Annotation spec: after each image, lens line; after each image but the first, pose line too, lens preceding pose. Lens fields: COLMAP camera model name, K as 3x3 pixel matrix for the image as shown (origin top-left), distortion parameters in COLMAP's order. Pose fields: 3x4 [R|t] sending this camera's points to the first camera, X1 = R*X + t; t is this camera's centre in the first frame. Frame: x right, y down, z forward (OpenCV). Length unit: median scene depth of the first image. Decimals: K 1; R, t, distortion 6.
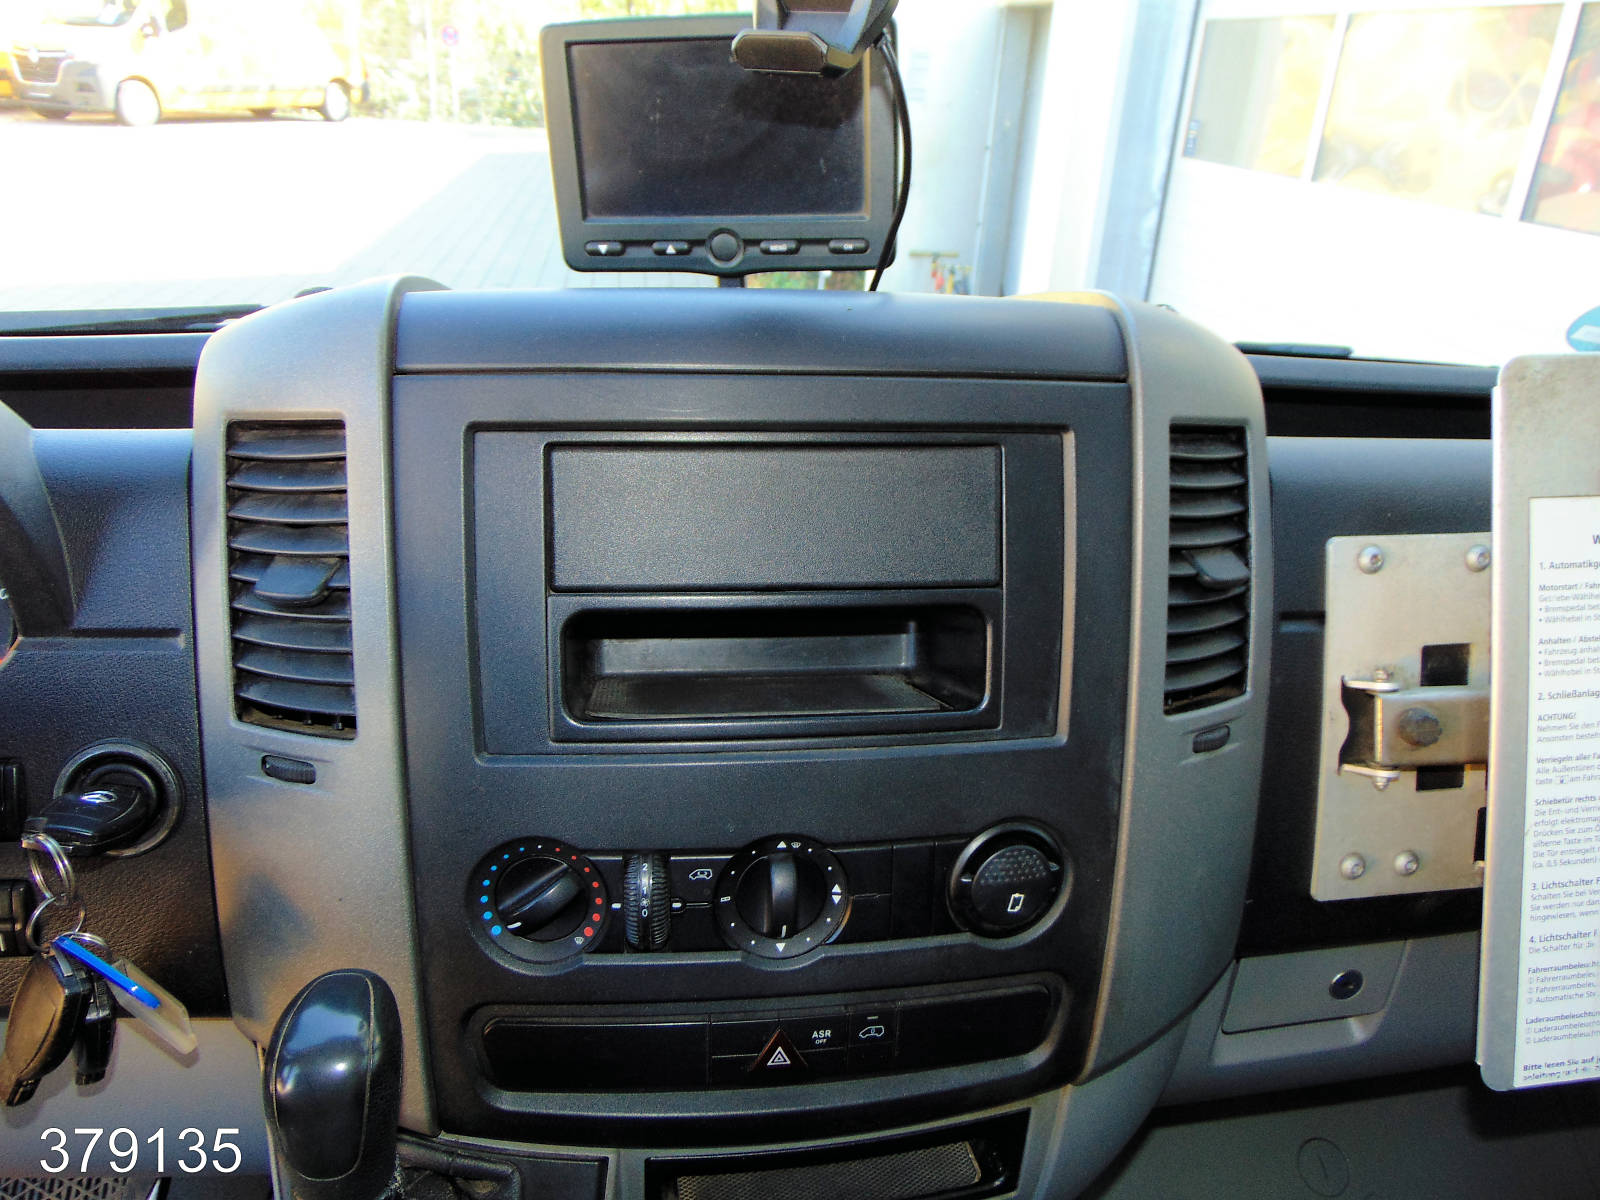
lens RADIAL K [[1110.3, 0, 800.0], [0, 1110.3, 600.0], [0, 0, 1]] dist [-0.003650, -0.000677]
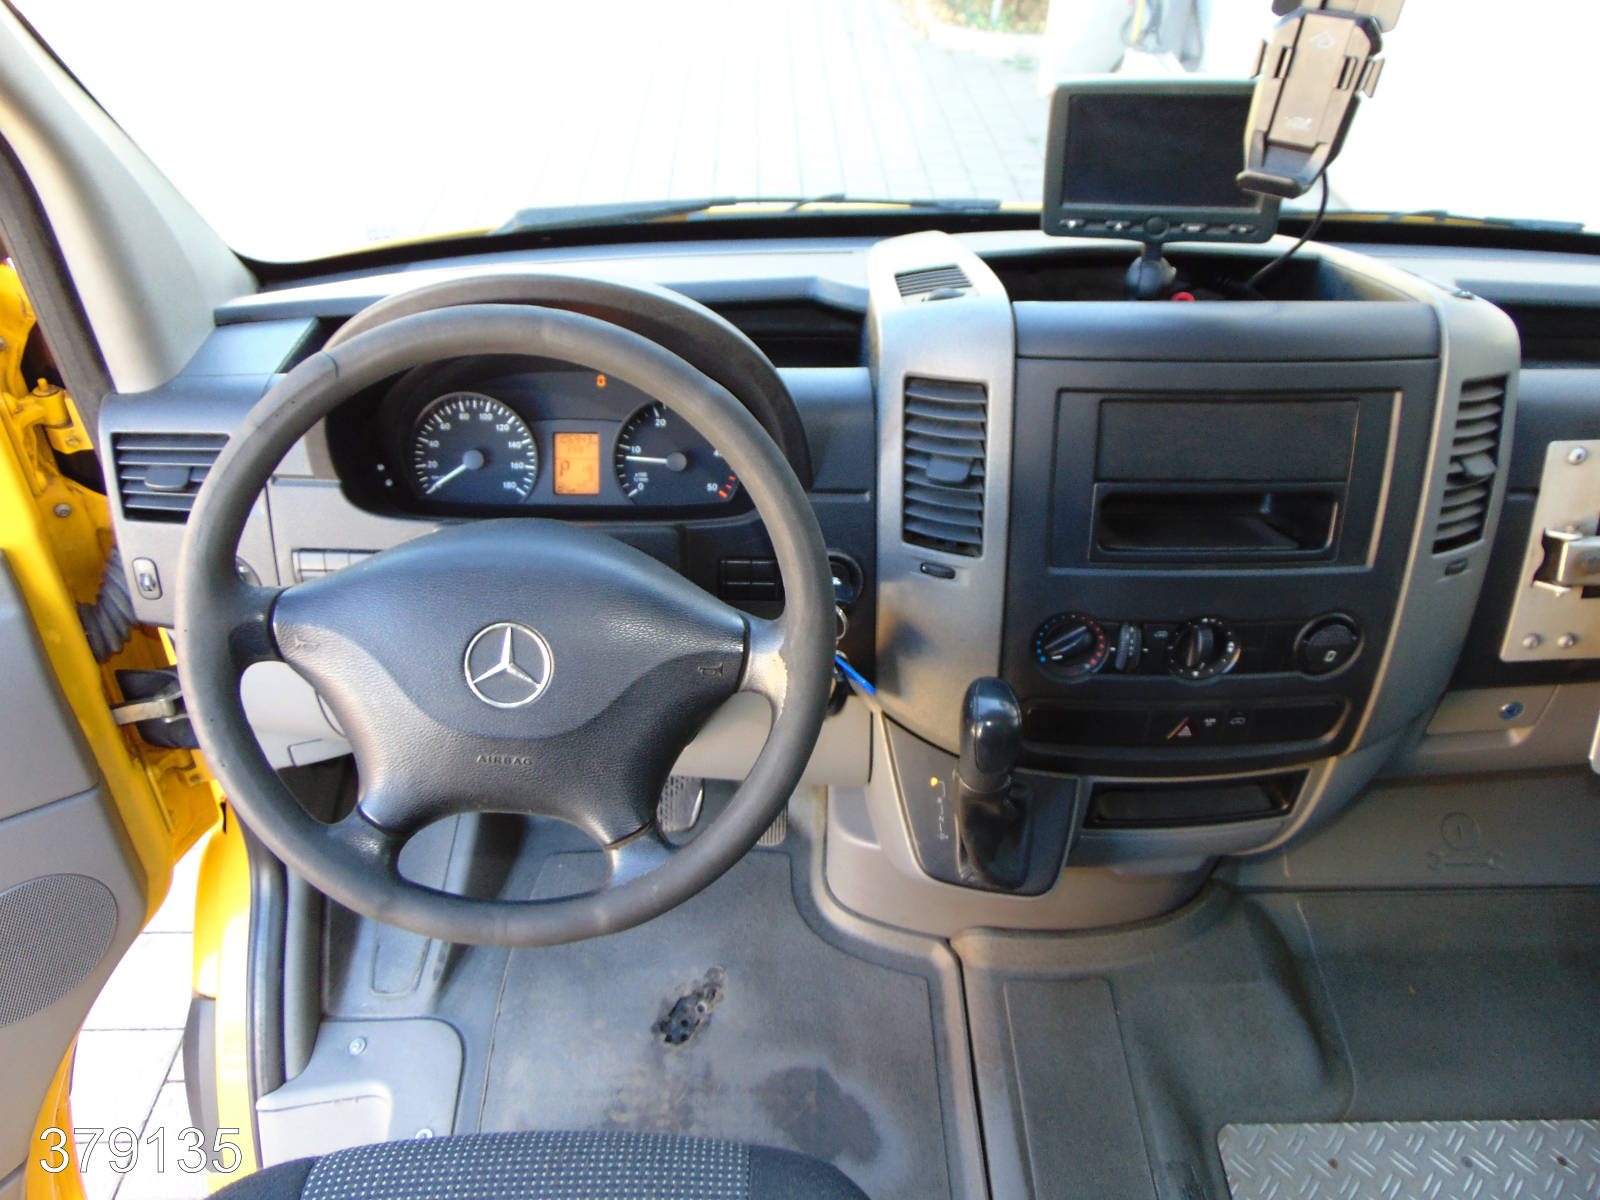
lens RADIAL K [[1139.6, 0, 800.0], [0, 1139.6, 600.0], [0, 0, 1]] dist [-0.052975, 0.064354]
pose [[0.994176, 0.037762, -0.100932, -0.466936], [-0.012228, 0.970077, 0.242491, -0.240254], [0.107068, -0.239845, 0.964889, -0.807945]]
